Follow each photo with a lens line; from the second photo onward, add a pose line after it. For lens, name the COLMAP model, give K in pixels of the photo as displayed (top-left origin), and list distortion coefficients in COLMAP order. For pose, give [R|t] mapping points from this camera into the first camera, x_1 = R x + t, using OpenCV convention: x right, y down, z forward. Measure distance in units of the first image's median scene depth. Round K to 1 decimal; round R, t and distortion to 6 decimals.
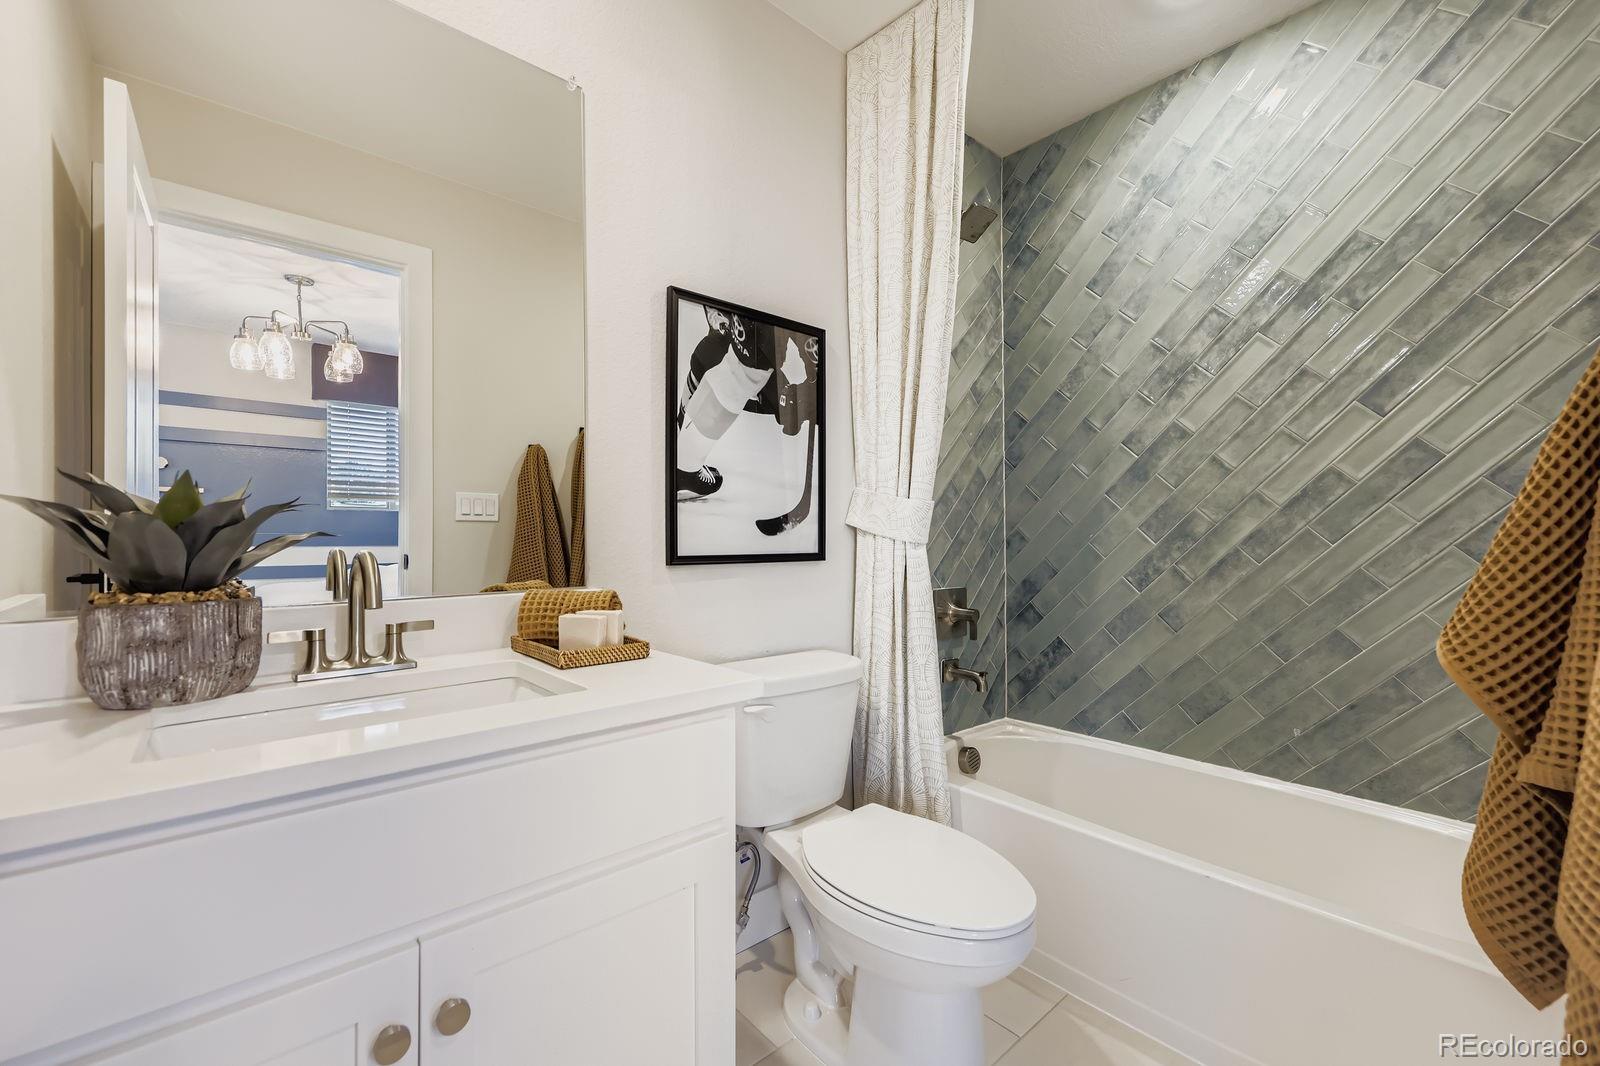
lens RADIAL K [[650.9, 0, 798.0], [0, 650.9, 546.5], [0, 0, 1]] dist [-0.000065, 0.000022]
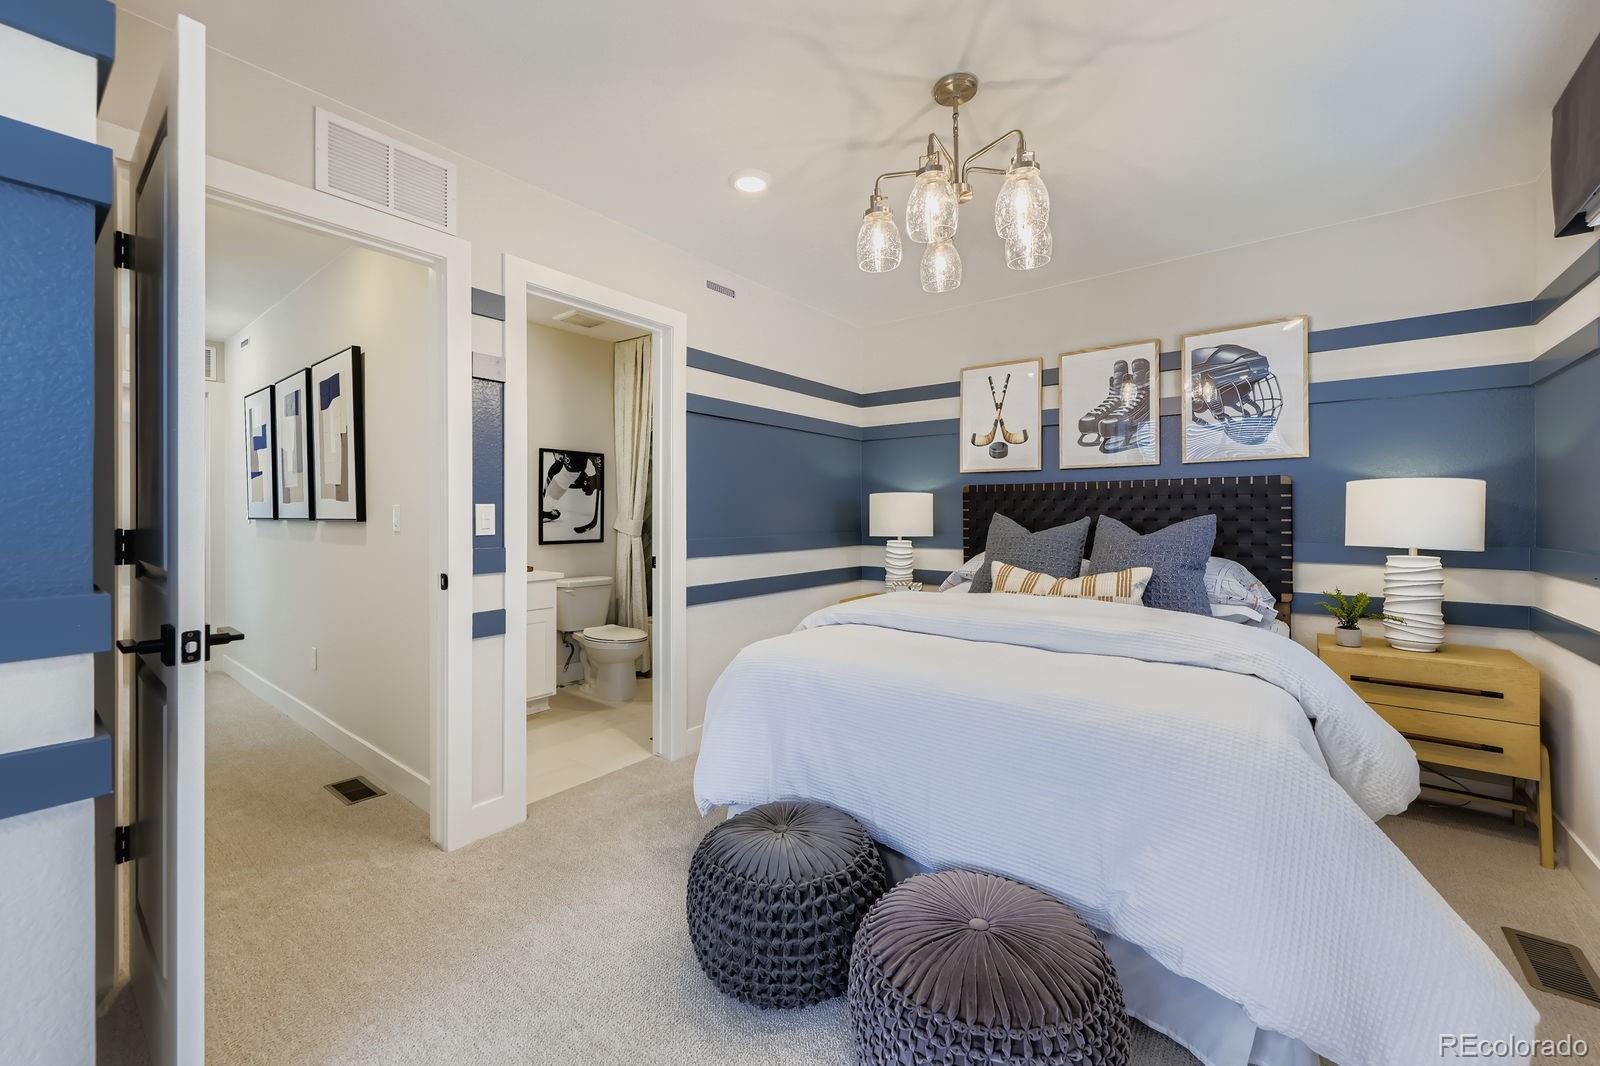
lens RADIAL K [[630.6, 0, 799.4], [0, 630.6, 522.5], [0, 0, 1]] dist [0.000350, 0.000078]
pose [[0.983313, 0.002346, 0.181908, 0.394000], [-0.002526, 0.999997, 0.000759, -0.069009], [-0.181906, -0.001206, 0.983315, -1.816976]]
